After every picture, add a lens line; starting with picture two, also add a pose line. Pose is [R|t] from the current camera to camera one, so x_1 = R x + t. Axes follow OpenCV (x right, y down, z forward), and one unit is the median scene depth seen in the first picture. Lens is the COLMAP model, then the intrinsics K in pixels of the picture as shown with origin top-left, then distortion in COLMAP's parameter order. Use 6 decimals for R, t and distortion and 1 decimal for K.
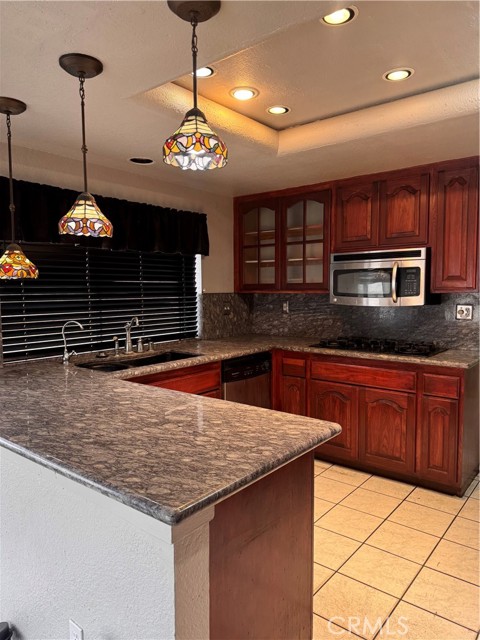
lens RADIAL K [[450.8, 0, 240.6], [0, 450.8, 321.2], [0, 0, 1]] dist [-0.002320, -0.003377]
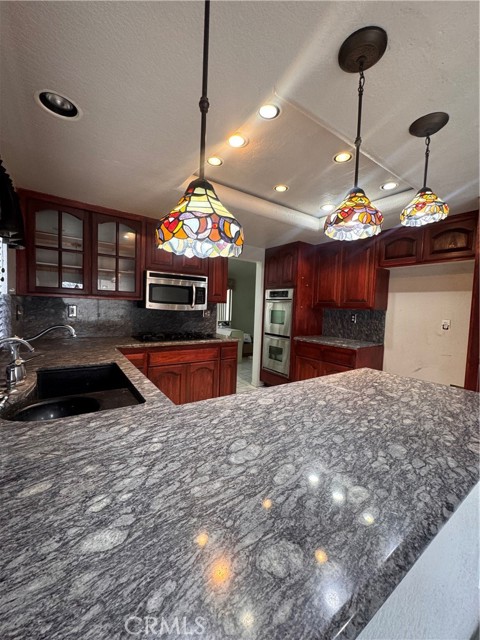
lens RADIAL K [[257.5, 0, 240.5], [0, 257.5, 318.2], [0, 0, 1]] dist [-0.000416, -0.000060]
pose [[0.285558, -0.030972, 0.957861, -0.532564], [0.032278, 0.999221, 0.022687, -0.021495], [-0.957818, 0.024439, 0.286336, 0.609382]]
